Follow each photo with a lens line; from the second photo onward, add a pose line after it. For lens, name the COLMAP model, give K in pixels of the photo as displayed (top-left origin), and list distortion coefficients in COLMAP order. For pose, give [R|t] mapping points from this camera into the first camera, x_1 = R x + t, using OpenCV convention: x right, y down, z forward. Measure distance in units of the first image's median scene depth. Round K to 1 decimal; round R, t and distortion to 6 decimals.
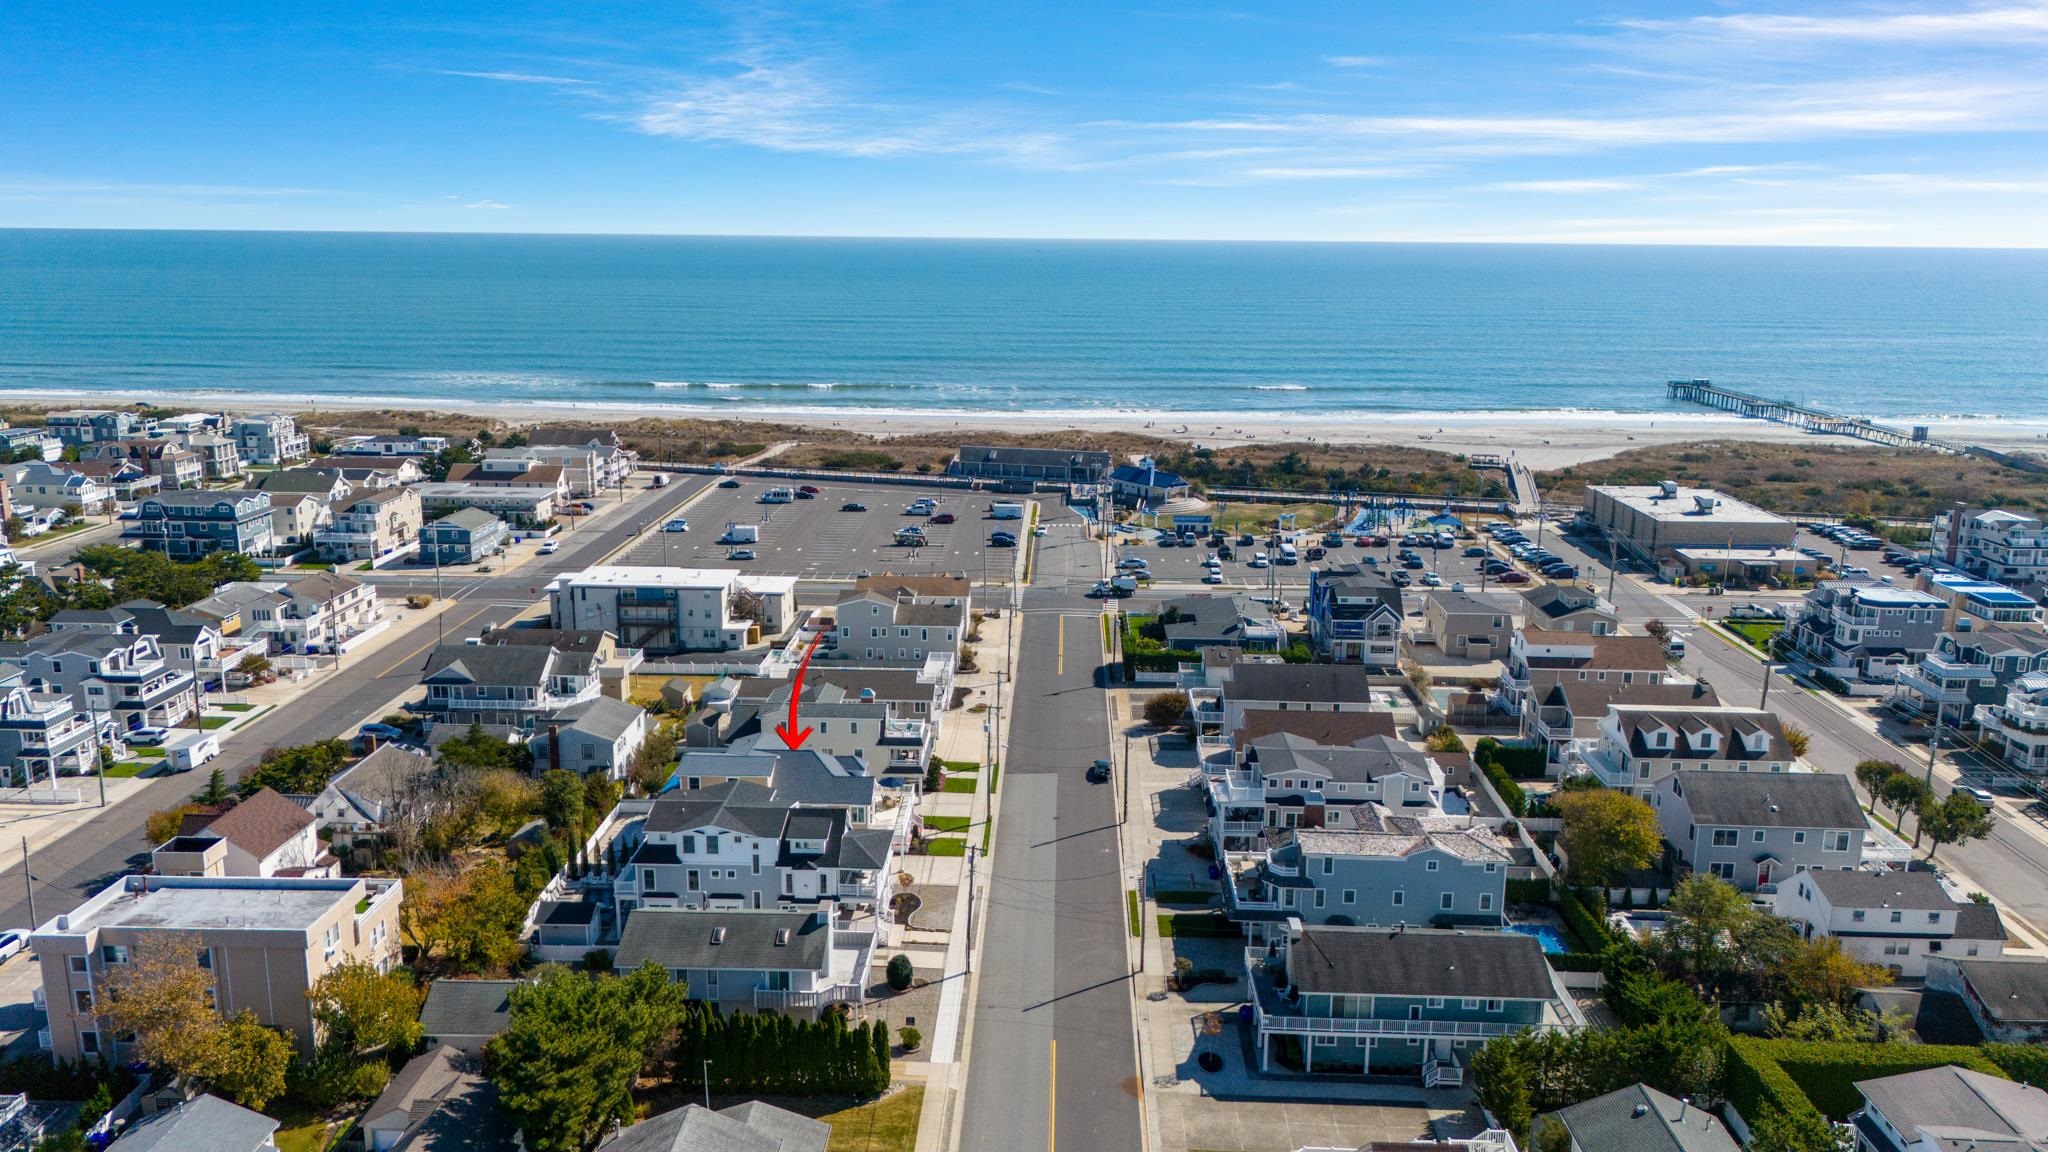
lens RADIAL K [[1507.1, 0, 1030.0], [0, 1507.1, 577.0], [0, 0, 1]] dist [0.078137, -0.001816]
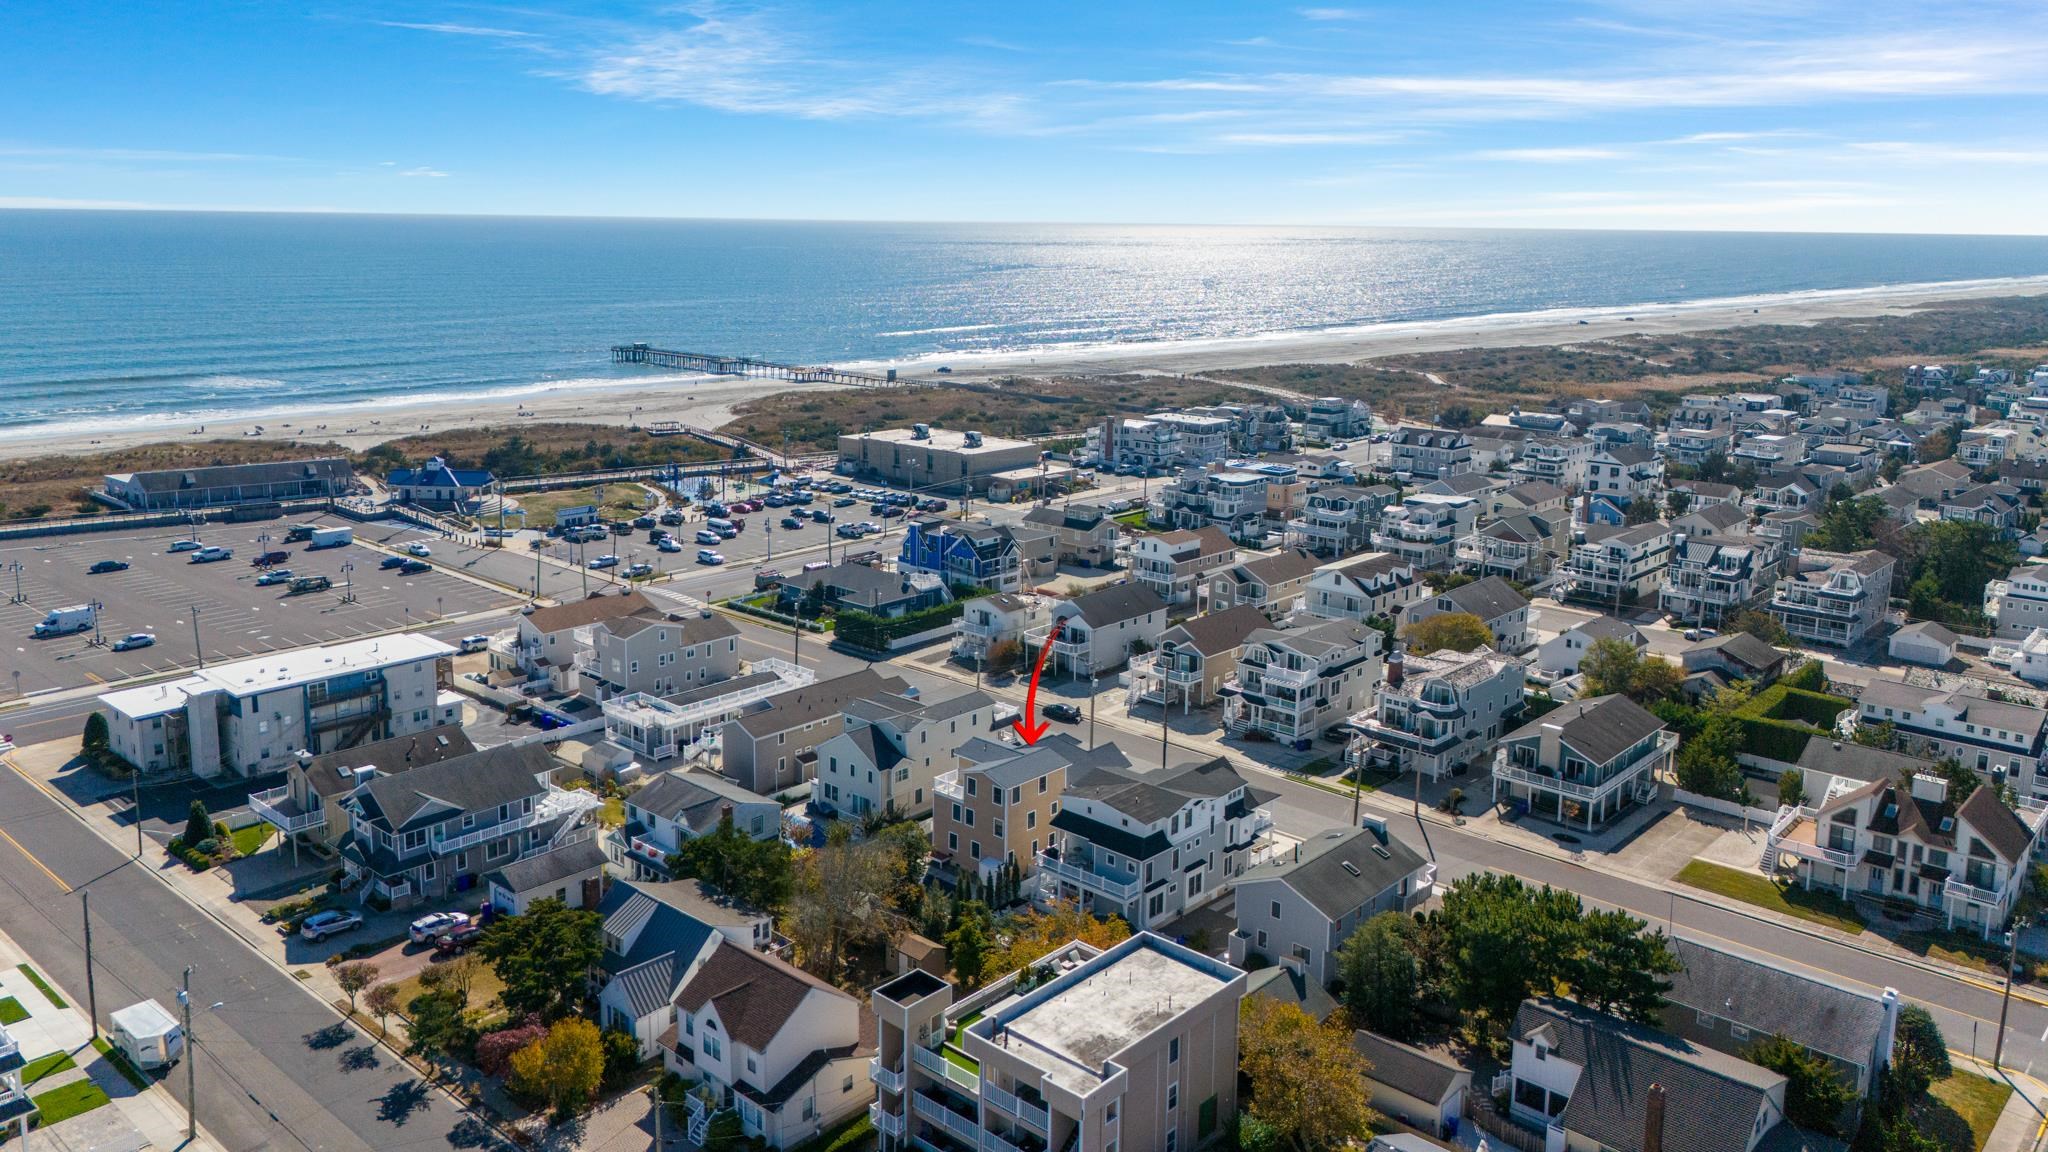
lens RADIAL K [[1507.1, 0, 1030.0], [0, 1507.1, 577.0], [0, 0, 1]] dist [0.078137, -0.001816]
pose [[0.649466, -0.177872, 0.739294, -0.601485], [0.163390, 0.982190, 0.092775, -0.057849], [-0.742629, 0.060539, 0.666961, 0.231366]]
